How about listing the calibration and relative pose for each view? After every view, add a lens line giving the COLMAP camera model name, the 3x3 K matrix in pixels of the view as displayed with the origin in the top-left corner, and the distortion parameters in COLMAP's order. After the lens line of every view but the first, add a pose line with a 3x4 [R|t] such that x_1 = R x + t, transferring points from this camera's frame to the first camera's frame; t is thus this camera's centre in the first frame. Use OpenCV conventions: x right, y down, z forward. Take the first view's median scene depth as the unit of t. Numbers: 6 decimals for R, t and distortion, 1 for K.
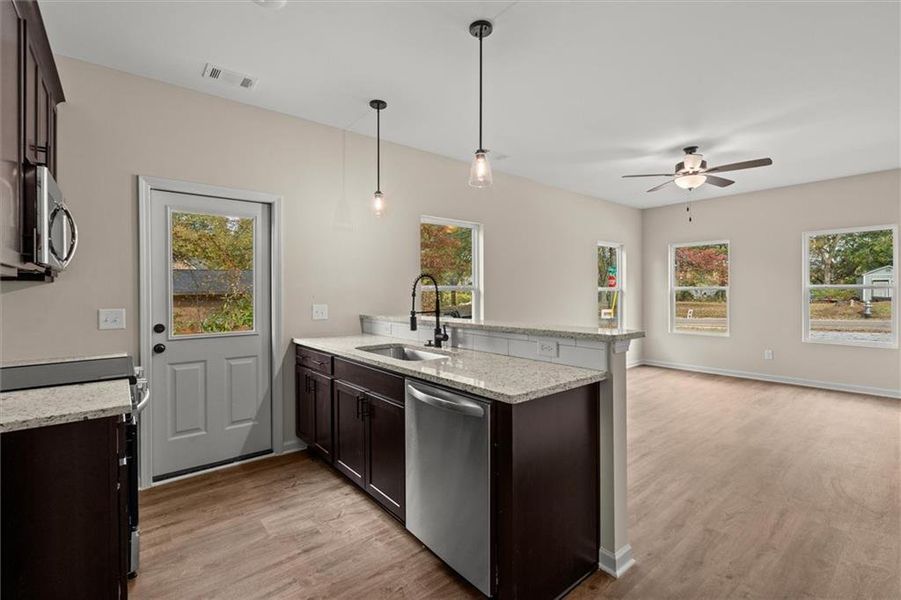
lens RADIAL K [[401.3, 0, 450.5], [0, 401.3, 300.0], [0, 0, 1]] dist [-0.000894, -0.000163]
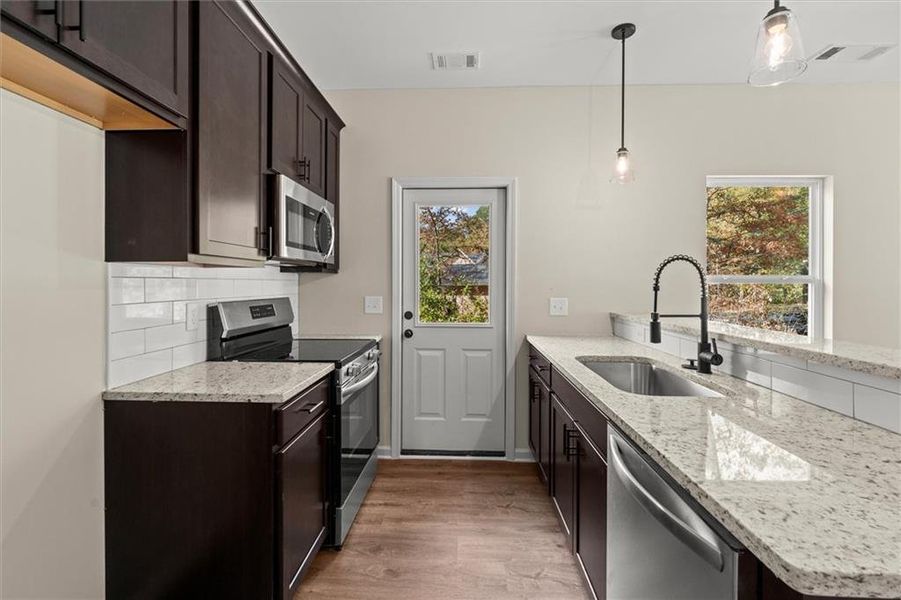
lens RADIAL K [[396.9, 0, 451.3], [0, 396.9, 285.9], [0, 0, 1]] dist [-0.003671, -0.000441]
pose [[0.748070, 0.012086, -0.663509, 0.073330], [-0.021875, 0.999740, -0.006453, -0.004453], [0.663259, 0.019341, 0.748140, 0.246948]]
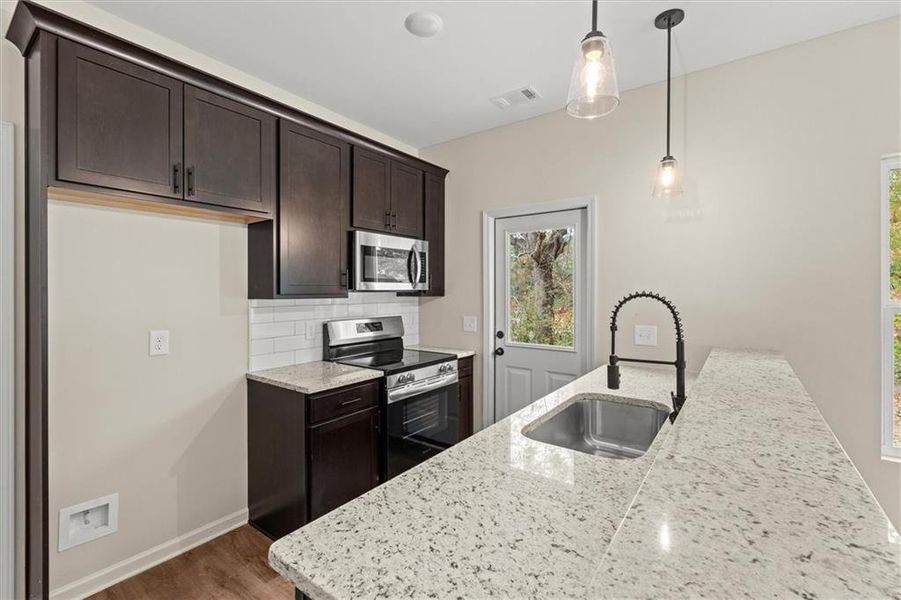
lens RADIAL K [[395.5, 0, 449.5], [0, 395.5, 293.2], [0, 0, 1]] dist [-0.008013, -0.000767]
pose [[0.246714, 0.011834, -0.969016, 0.343425], [-0.021449, 0.999747, 0.006748, -0.052568], [0.968851, 0.019120, 0.246906, 0.521648]]
